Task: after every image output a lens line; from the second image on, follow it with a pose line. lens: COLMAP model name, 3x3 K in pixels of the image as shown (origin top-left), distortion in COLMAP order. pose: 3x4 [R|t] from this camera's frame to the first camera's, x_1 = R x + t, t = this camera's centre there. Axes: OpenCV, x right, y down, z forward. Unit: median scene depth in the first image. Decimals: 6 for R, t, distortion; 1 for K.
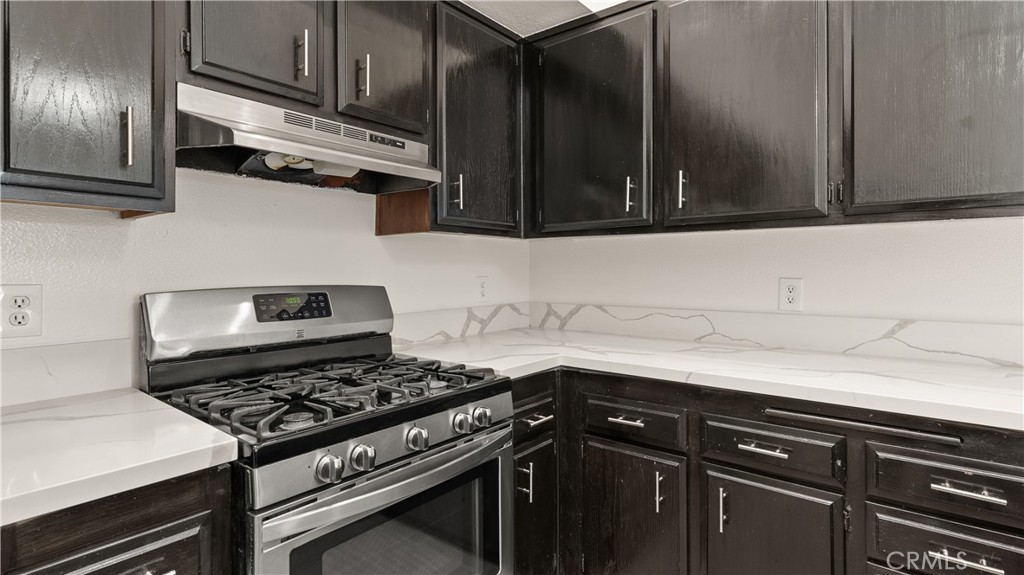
lens RADIAL K [[502.7, 0, 514.3], [0, 502.7, 274.1], [0, 0, 1]] dist [0.002234, 0.000073]
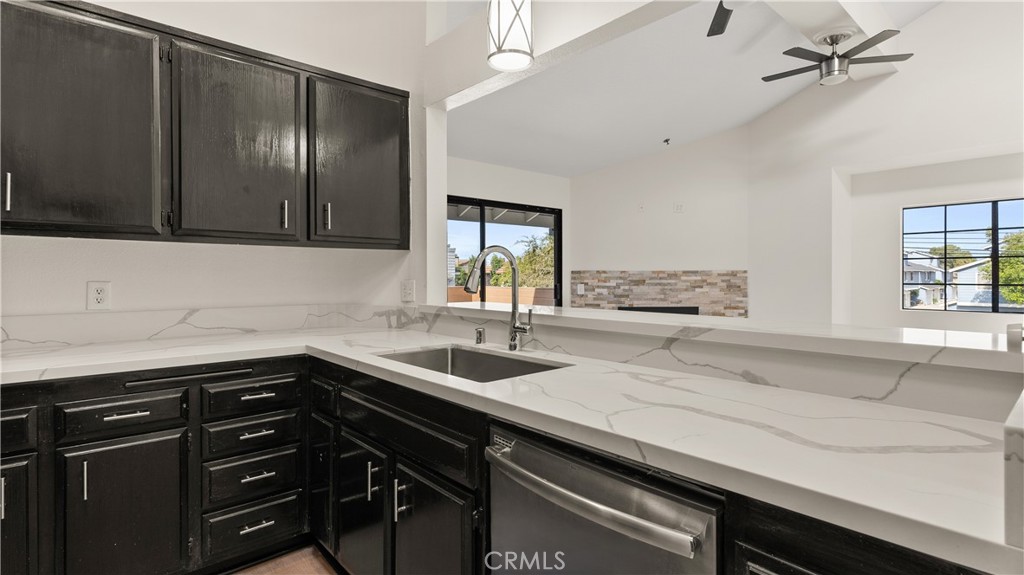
lens RADIAL K [[495.8, 0, 511.8], [0, 495.8, 274.6], [0, 0, 1]] dist [0.003446, 0.000479]
pose [[0.163848, 0.007452, 0.986457, -0.519682], [0.007032, 0.999937, -0.008722, 0.010836], [-0.986460, 0.008366, 0.163786, -0.148526]]
